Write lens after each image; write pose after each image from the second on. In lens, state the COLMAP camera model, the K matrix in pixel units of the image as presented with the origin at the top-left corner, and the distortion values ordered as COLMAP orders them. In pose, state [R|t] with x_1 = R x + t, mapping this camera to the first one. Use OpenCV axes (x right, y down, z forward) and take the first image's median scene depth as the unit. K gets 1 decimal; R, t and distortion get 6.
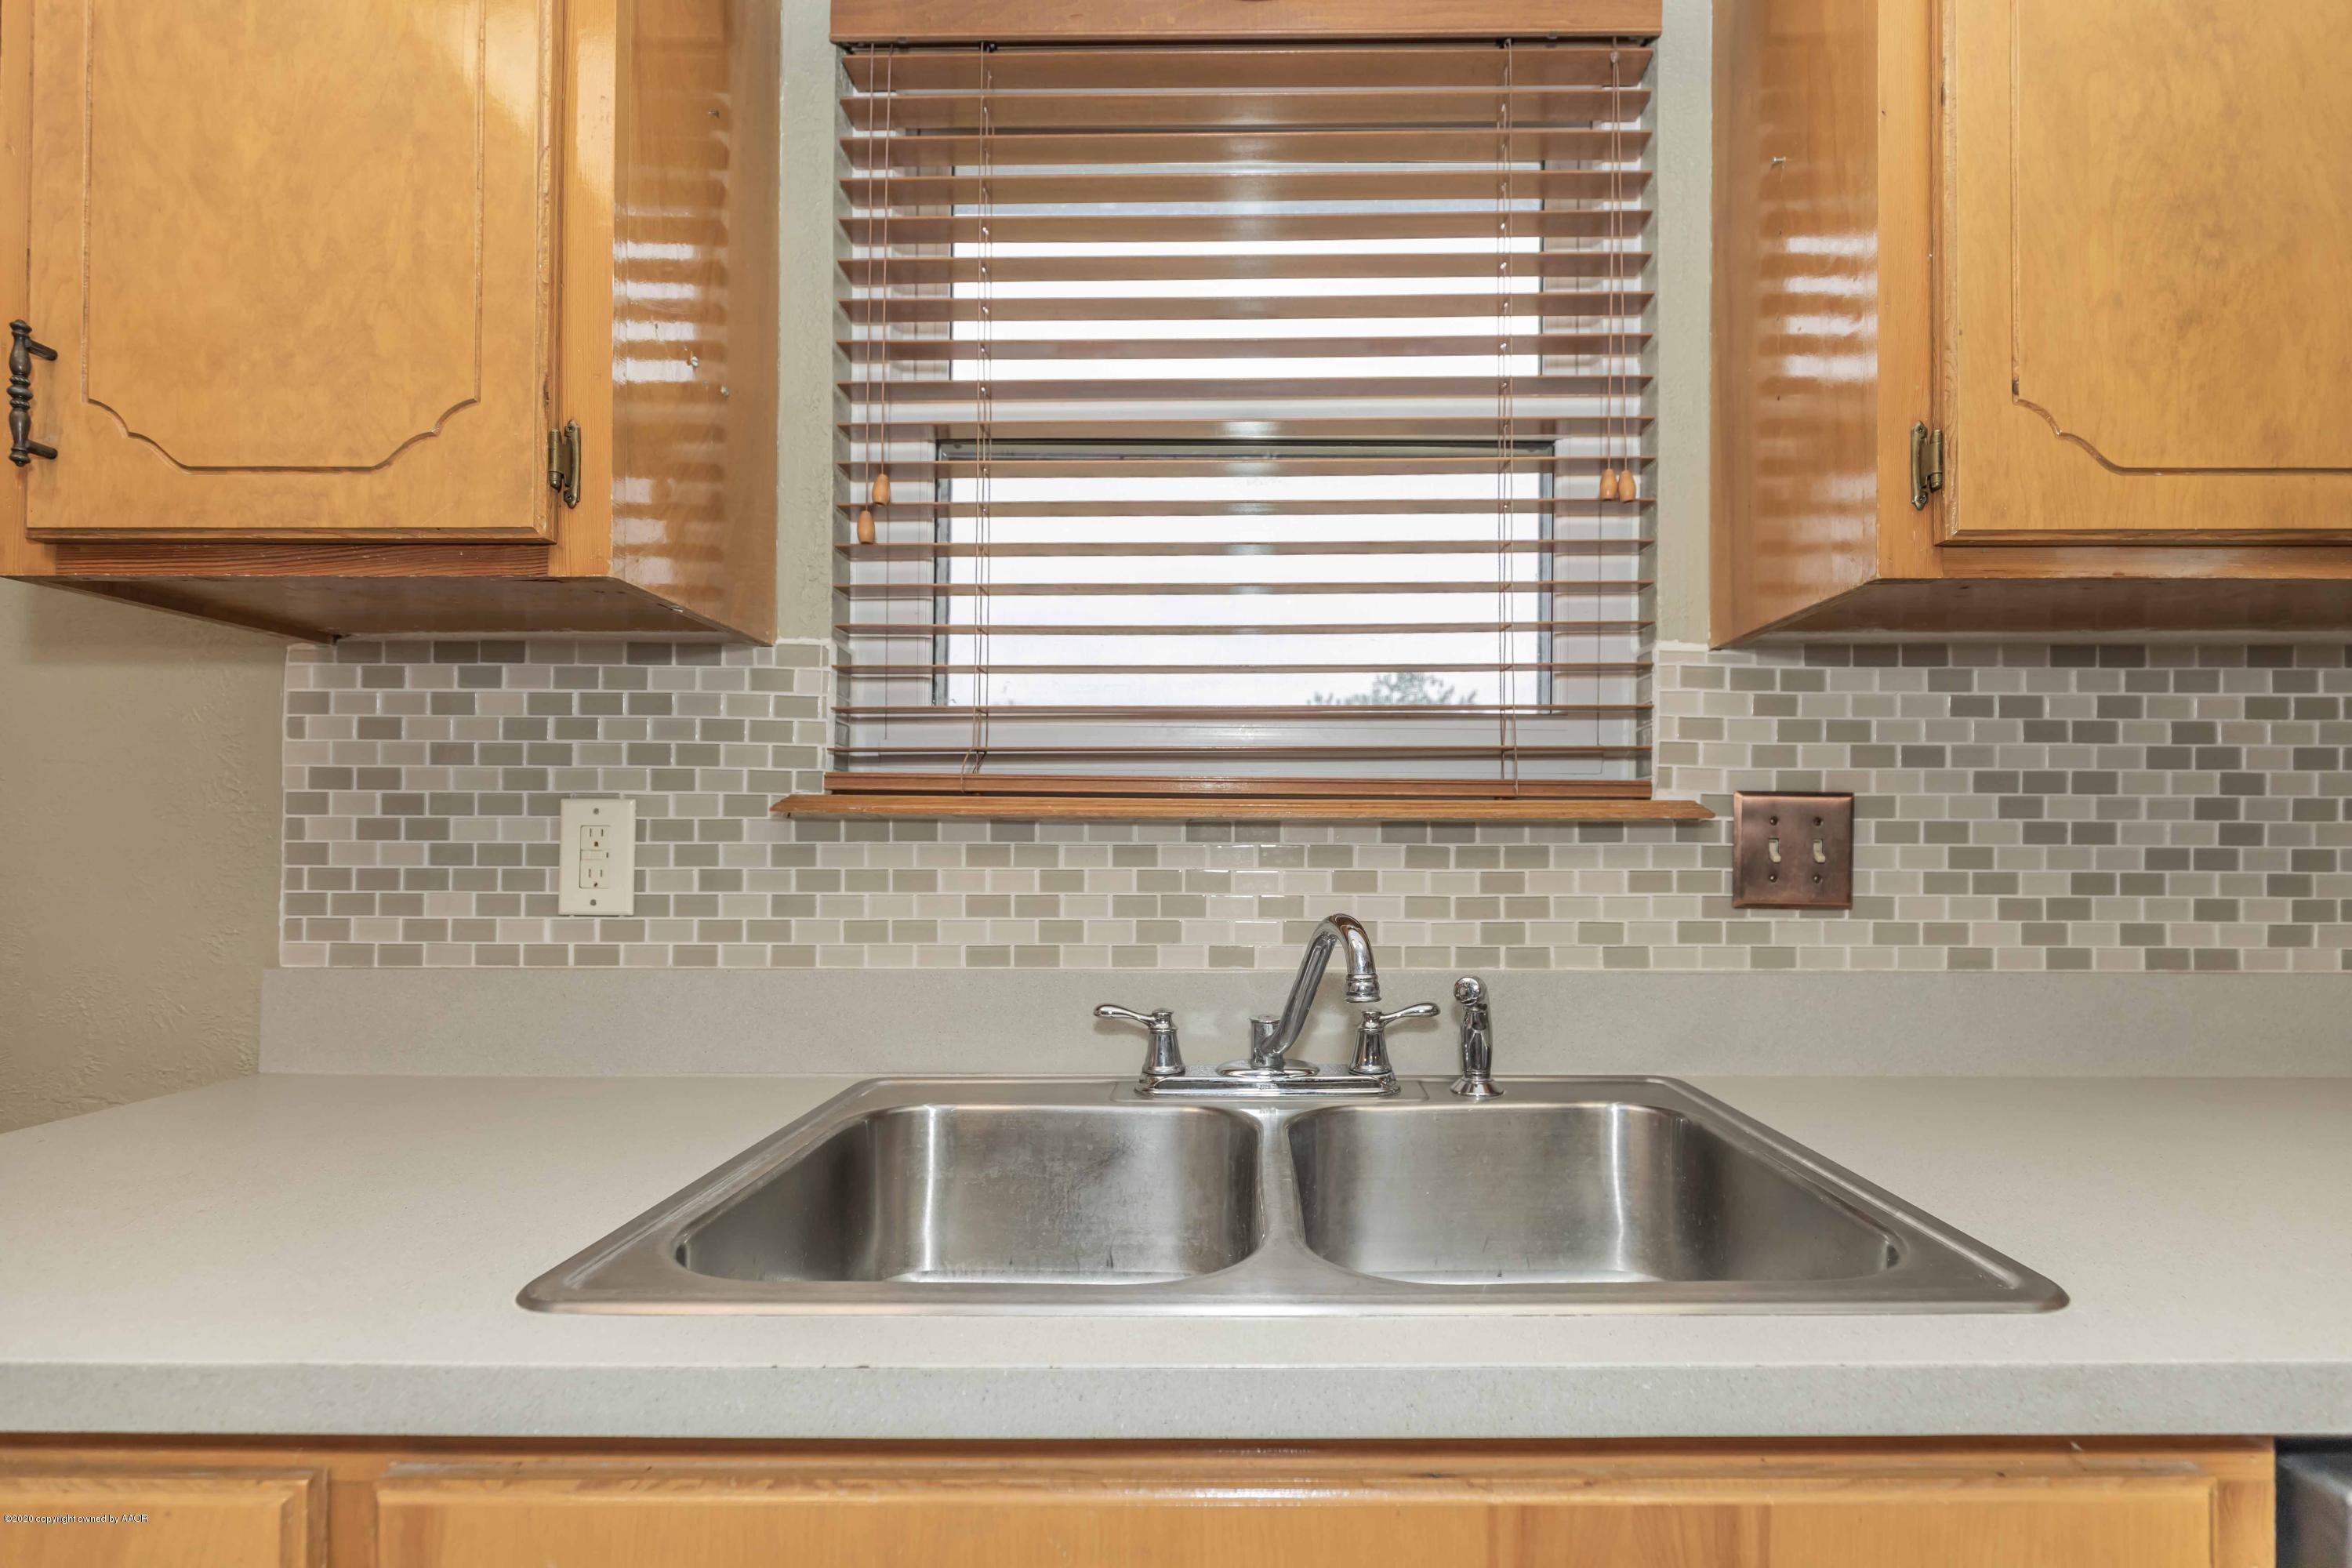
lens RADIAL K [[1060.3, 0, 1198.6], [0, 1060.3, 843.1], [0, 0, 1]] dist [-0.005491, -0.000367]
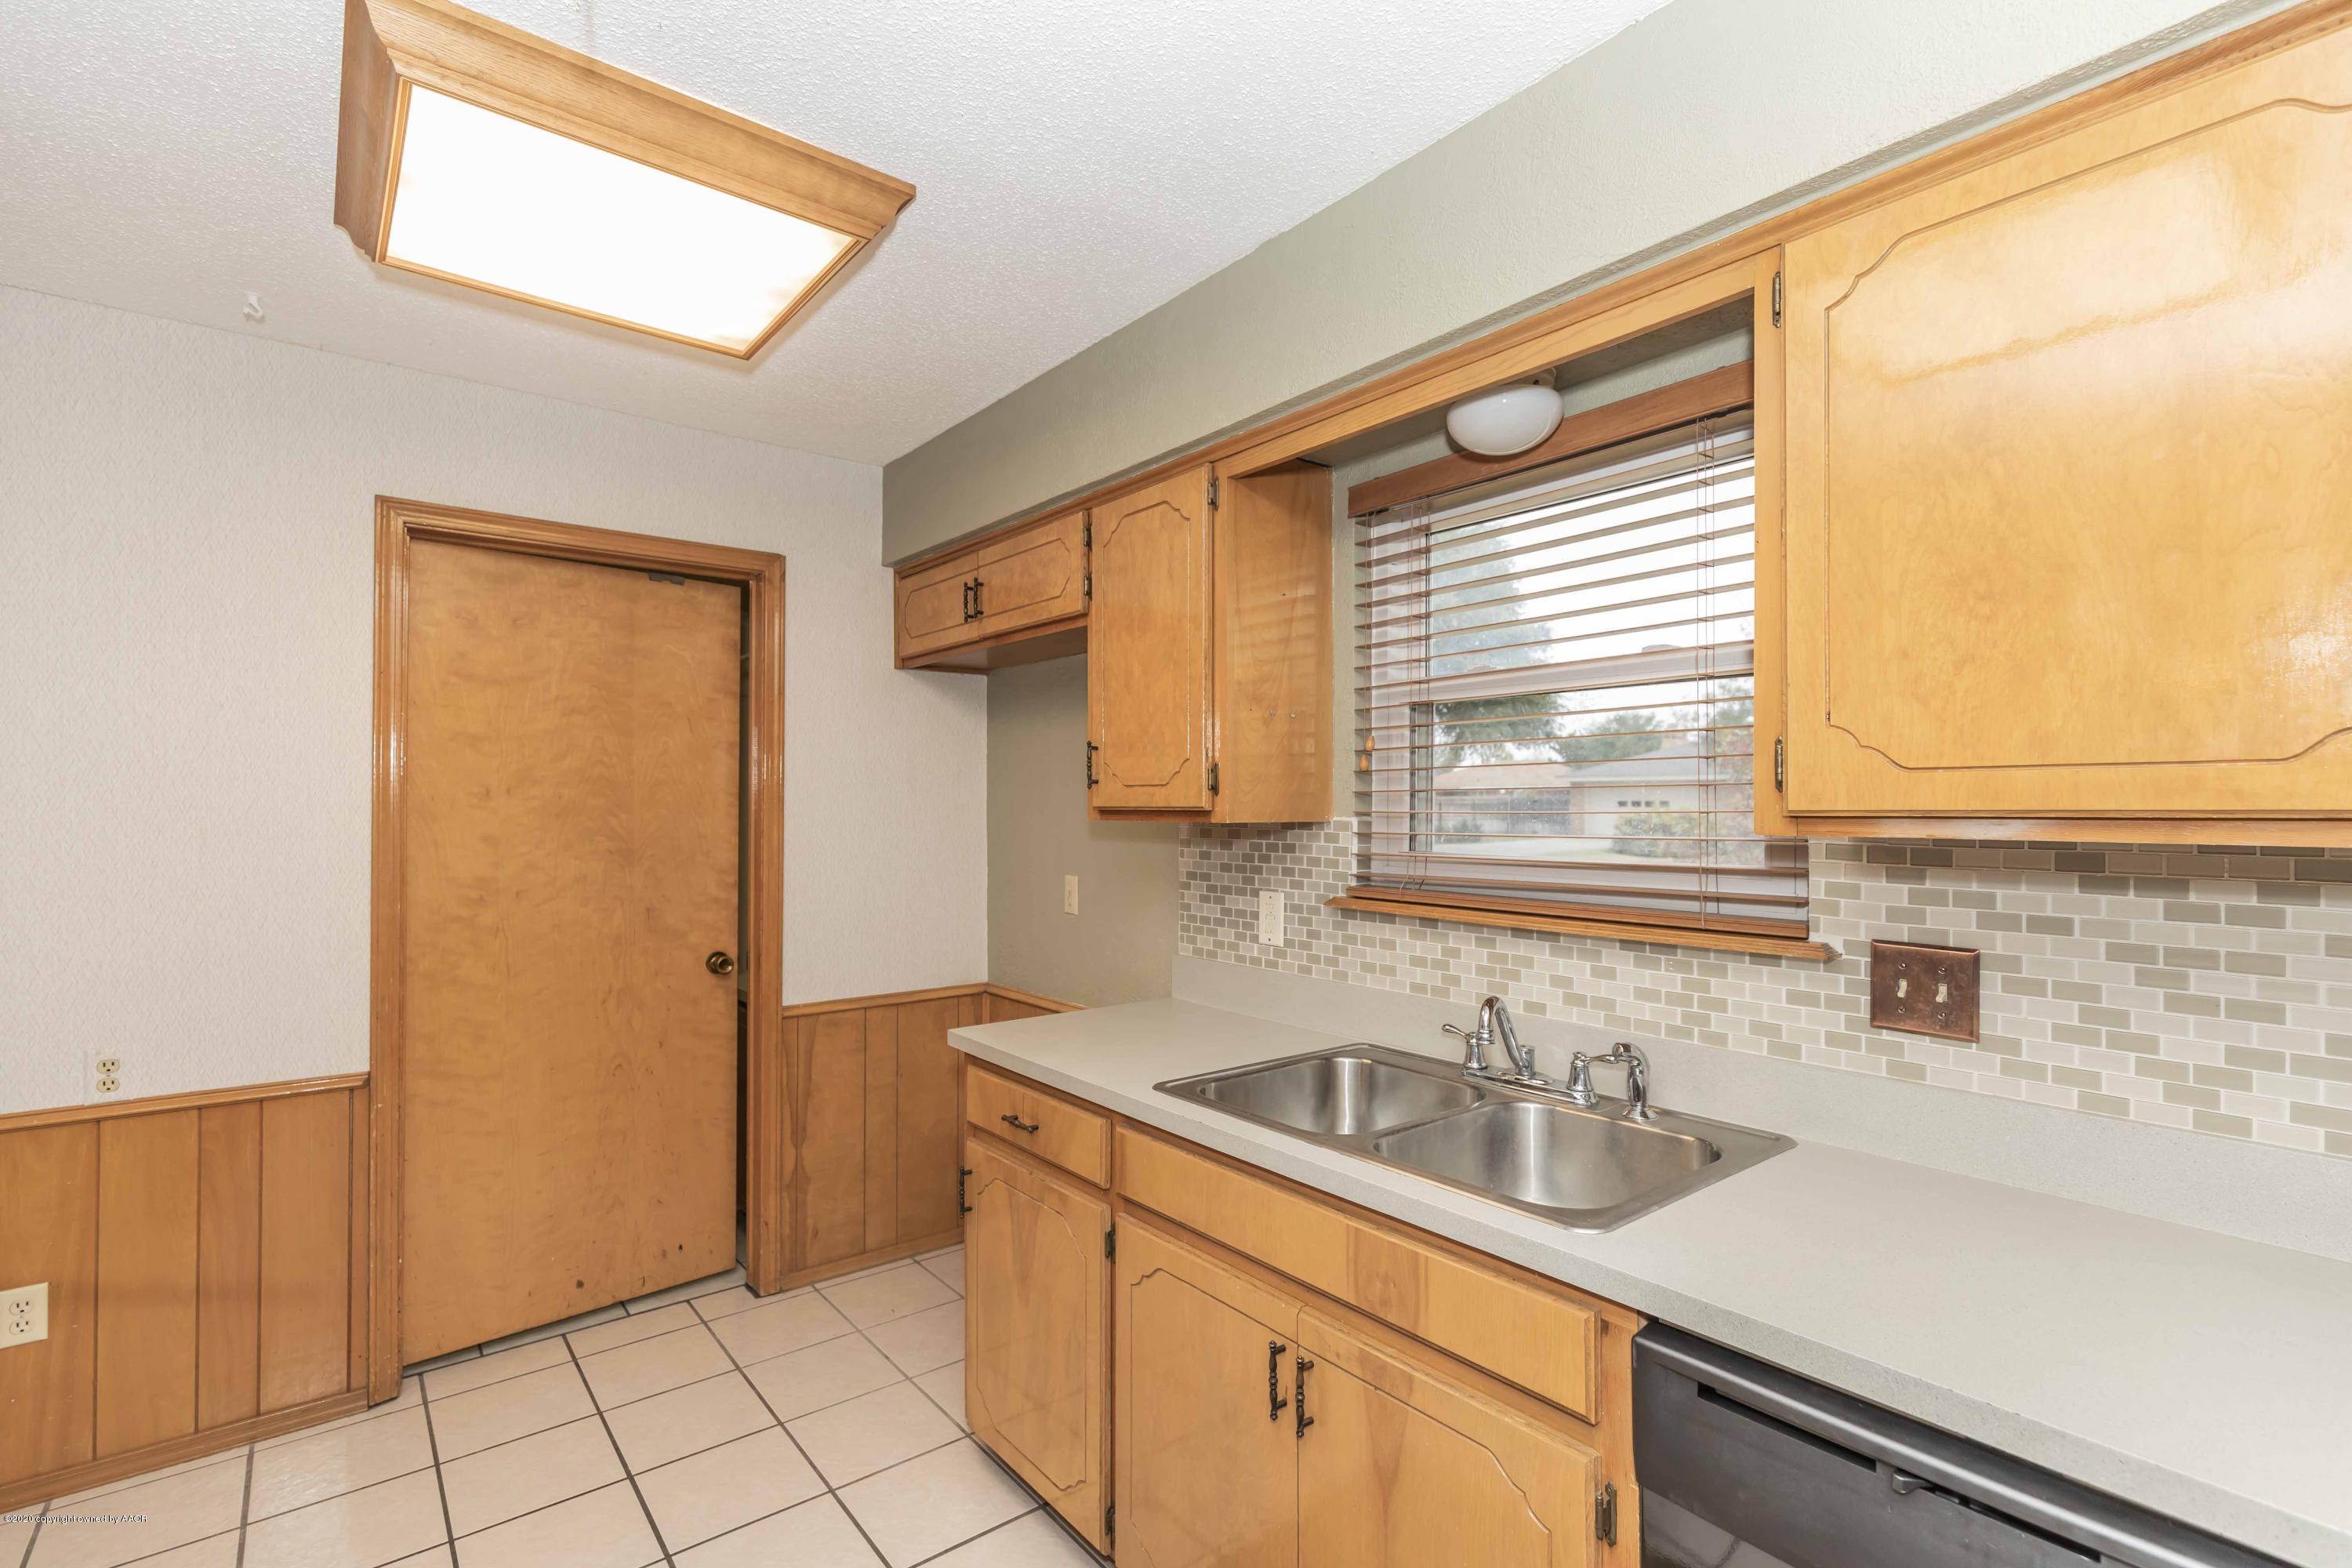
lens RADIAL K [[1060.3, 0, 1179.7], [0, 1060.3, 798.6], [0, 0, 1]] dist [-0.005491, -0.000367]
pose [[0.632269, -0.005305, -0.774731, 0.986873], [0.004303, 0.999985, -0.003336, -0.224690], [0.774737, -0.001225, 0.632283, -0.509495]]
